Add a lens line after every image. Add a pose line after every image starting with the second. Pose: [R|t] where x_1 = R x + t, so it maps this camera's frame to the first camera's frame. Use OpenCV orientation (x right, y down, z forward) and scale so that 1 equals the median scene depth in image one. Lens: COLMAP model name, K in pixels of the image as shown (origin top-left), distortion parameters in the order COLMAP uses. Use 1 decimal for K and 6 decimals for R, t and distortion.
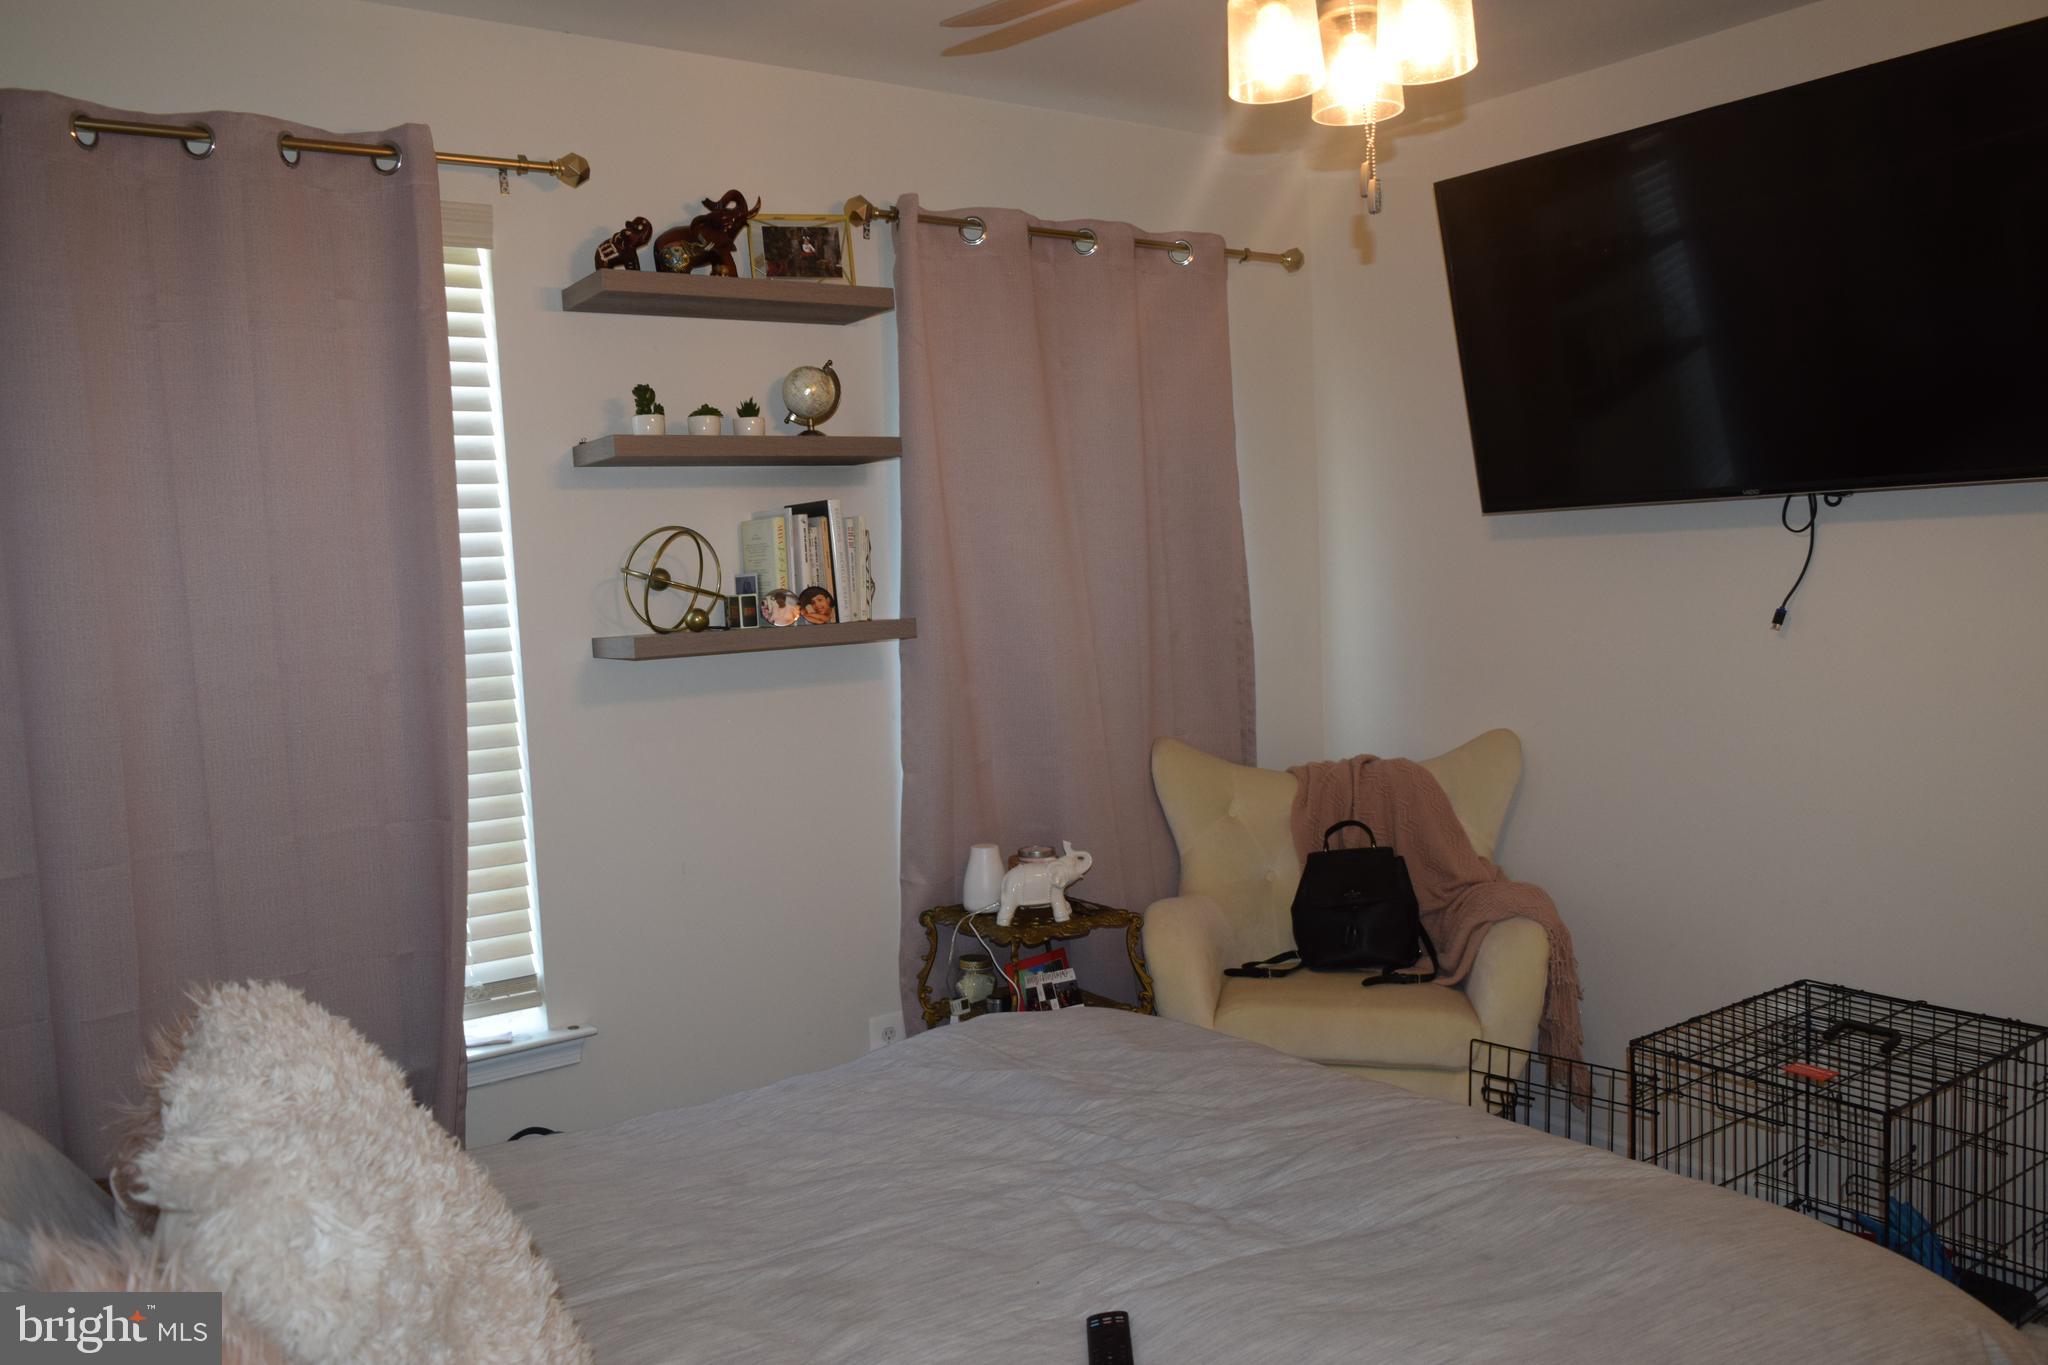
lens RADIAL K [[1621.7, 0, 1021.8], [0, 1621.7, 683.3], [0, 0, 1]] dist [0.001451, -0.000530]
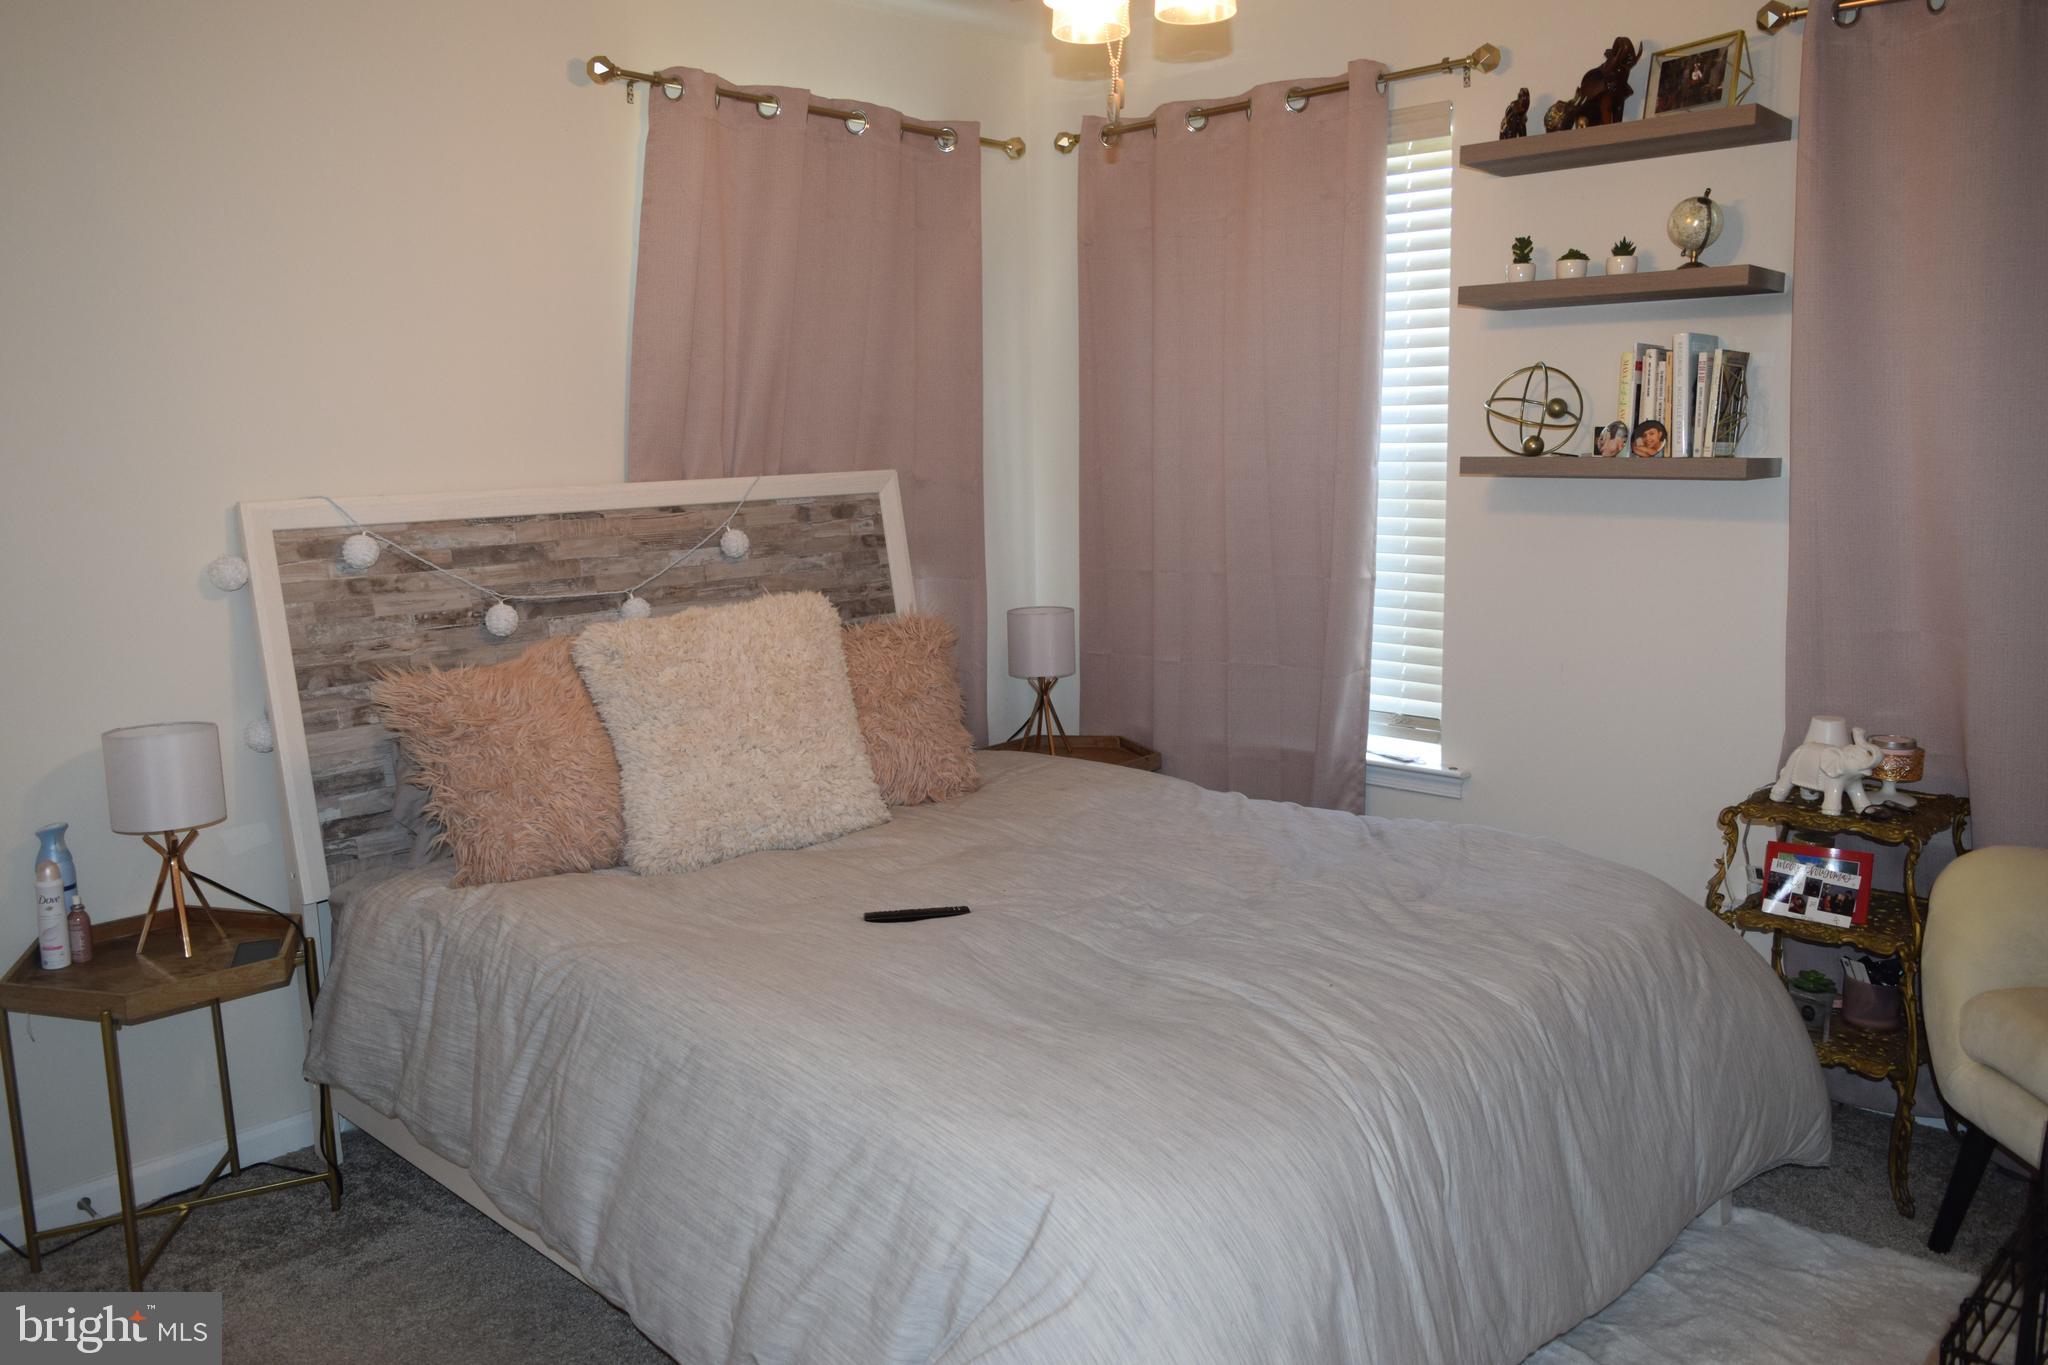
lens RADIAL K [[1621.7, 0, 1021.2], [0, 1621.7, 684.3], [0, 0, 1]] dist [0.001451, -0.000530]
pose [[0.164996, 0.195155, -0.966794, 0.854302], [-0.073280, 0.979945, 0.185303, -0.058398], [0.983568, 0.040272, 0.175988, 0.445331]]
